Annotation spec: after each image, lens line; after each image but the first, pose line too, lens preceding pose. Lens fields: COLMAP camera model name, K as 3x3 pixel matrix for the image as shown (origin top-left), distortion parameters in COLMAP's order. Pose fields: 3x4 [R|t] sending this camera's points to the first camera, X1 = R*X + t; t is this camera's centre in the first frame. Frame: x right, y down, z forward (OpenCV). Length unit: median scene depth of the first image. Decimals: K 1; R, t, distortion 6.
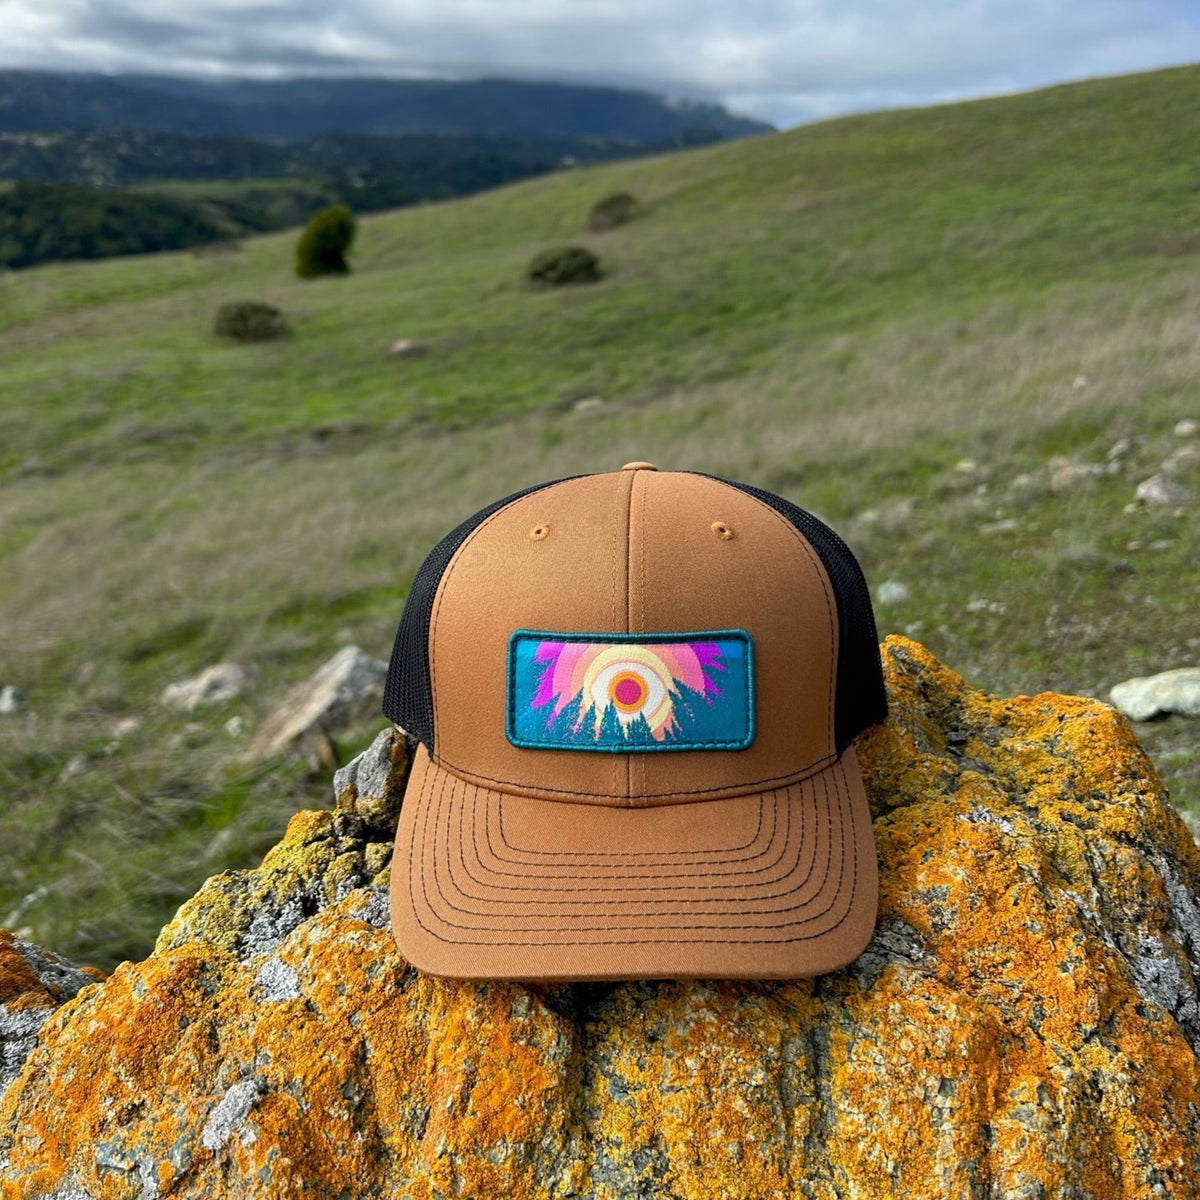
lens RADIAL K [[1415.4, 0, 596.3], [0, 1415.4, 478.9], [0, 0, 1]] dist [0.002541, -0.001401]
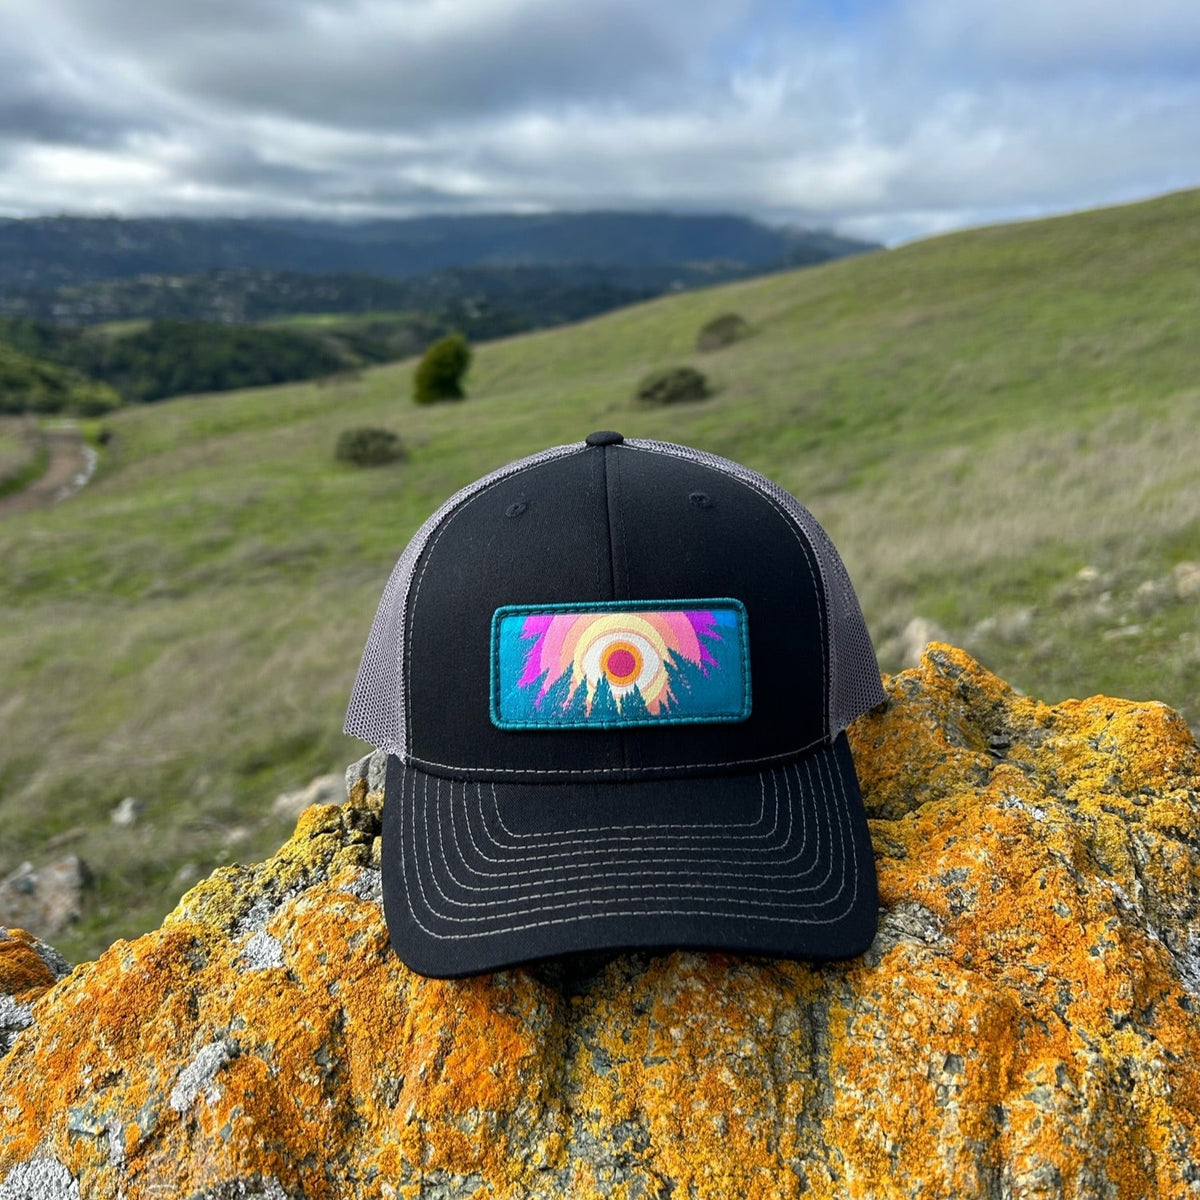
lens RADIAL K [[1412.0, 0, 579.4], [0, 1412.0, 498.4], [0, 0, 1]] dist [-0.002021, 0.021587]
pose [[0.994981, -0.015618, -0.098840, 0.092412], [0.007513, 0.996616, -0.081854, 0.123630], [0.099784, 0.080701, 0.991731, 0.032735]]
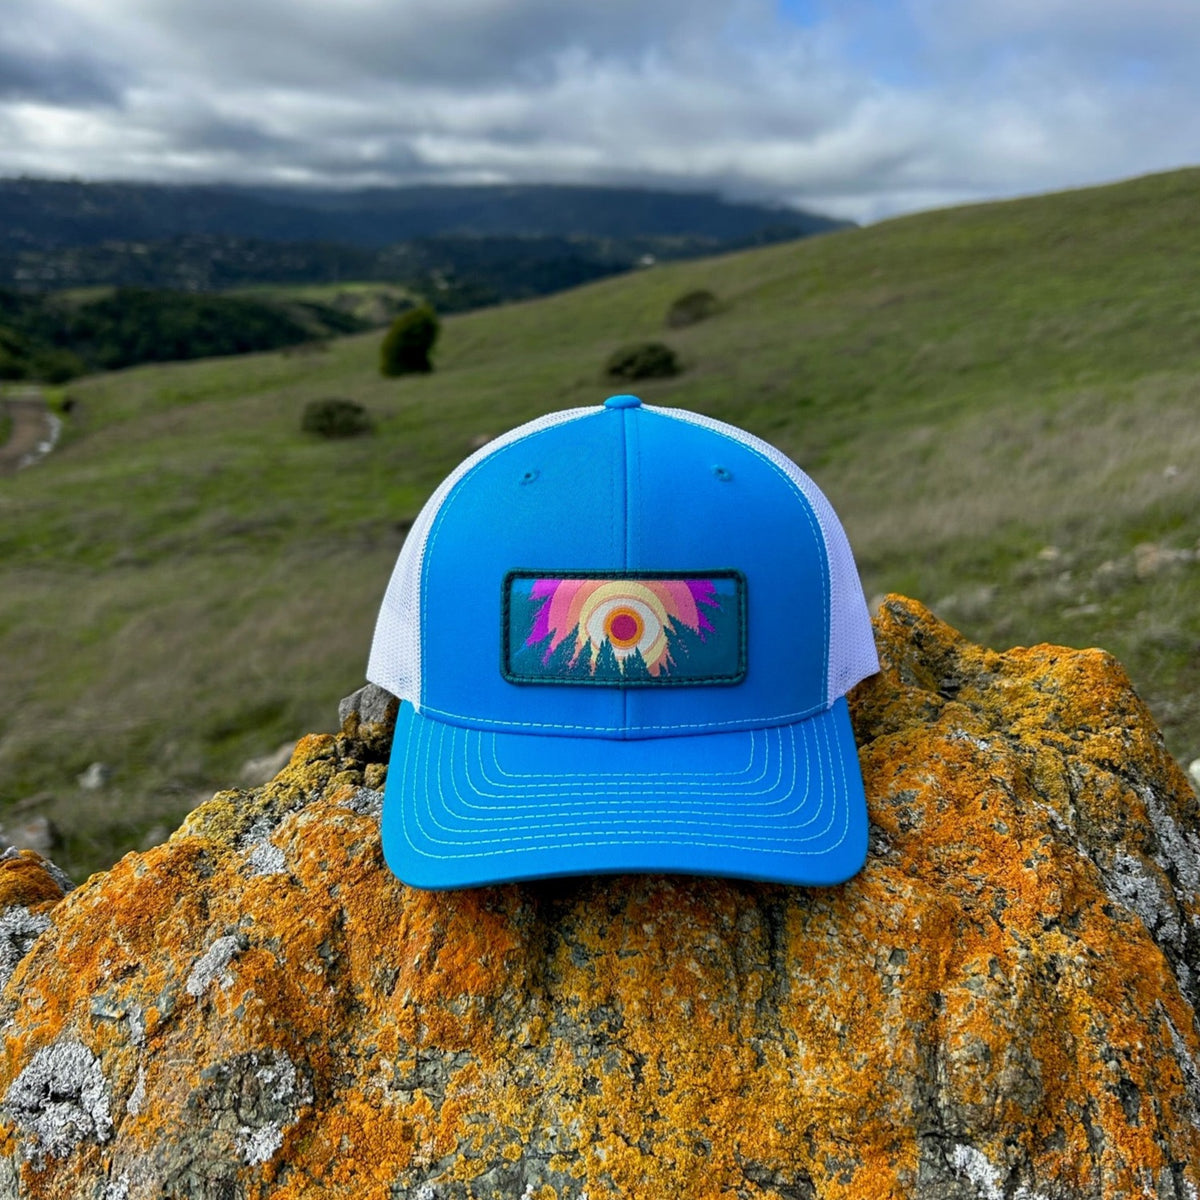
lens RADIAL K [[1417.9, 0, 568.5], [0, 1417.9, 539.9], [0, 0, 1]] dist [0.030051, -0.079170]
pose [[0.996616, 0.002588, -0.082153, 0.085303], [-0.005652, 0.999296, -0.037088, 0.152484], [0.081999, 0.037427, 0.995929, -0.046150]]
